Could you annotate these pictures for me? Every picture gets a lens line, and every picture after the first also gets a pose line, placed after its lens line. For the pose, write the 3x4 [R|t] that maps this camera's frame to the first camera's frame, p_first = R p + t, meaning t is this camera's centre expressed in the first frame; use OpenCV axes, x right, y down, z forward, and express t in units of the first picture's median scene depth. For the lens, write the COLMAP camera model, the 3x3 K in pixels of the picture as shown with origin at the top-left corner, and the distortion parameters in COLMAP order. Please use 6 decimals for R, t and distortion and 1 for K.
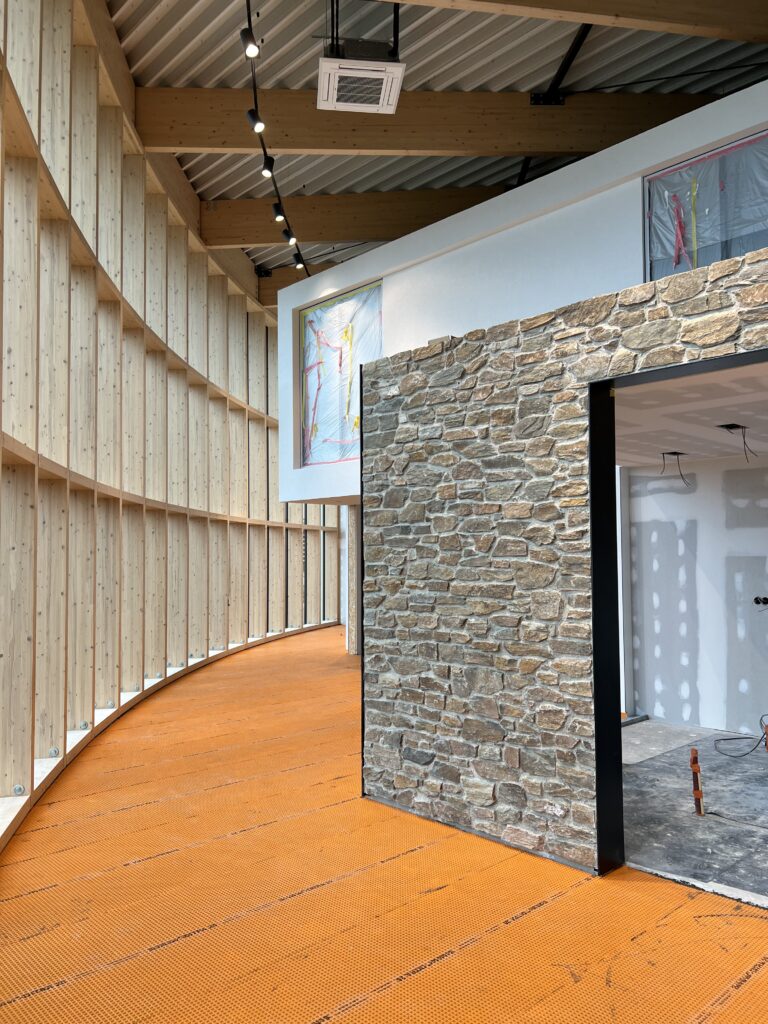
lens RADIAL K [[771.9, 0, 384.0], [0, 771.9, 512.0], [0, 0, 1]] dist [0.104676, -0.246040]
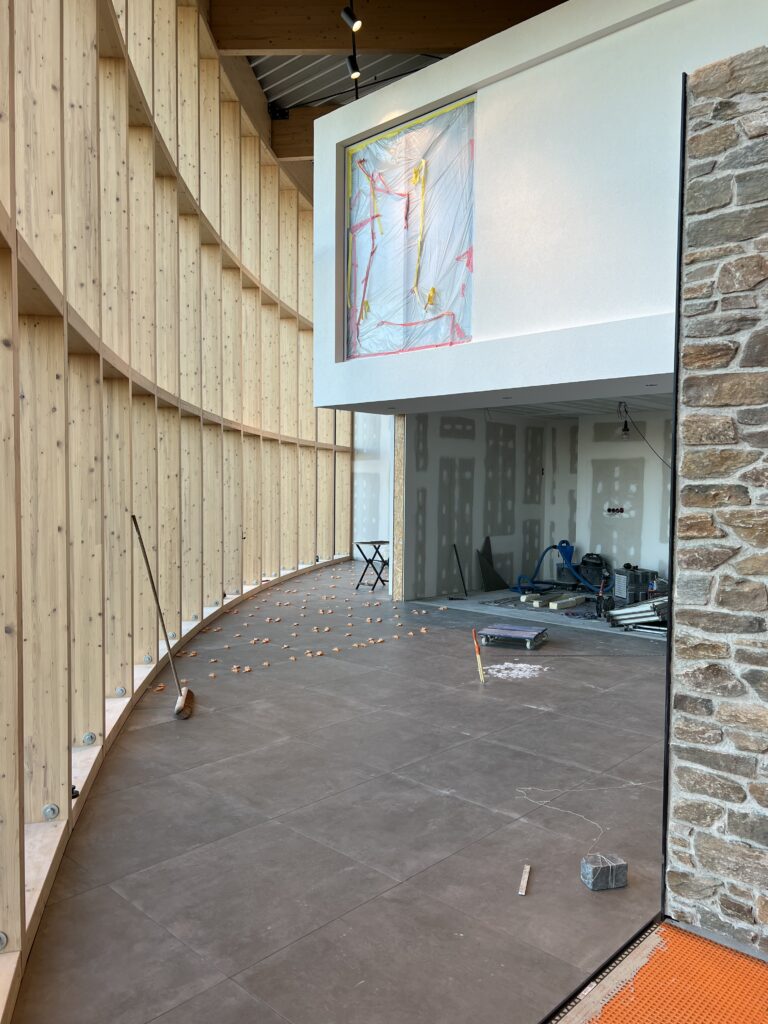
lens RADIAL K [[770.5, 0, 384.0], [0, 770.5, 512.0], [0, 0, 1]] dist [0.004063, 0.000049]
pose [[0.997961, 0.013254, 0.062434, -0.148978], [-0.018999, 0.995546, 0.092344, 0.026263], [-0.060932, -0.093342, 0.993768, 0.306469]]
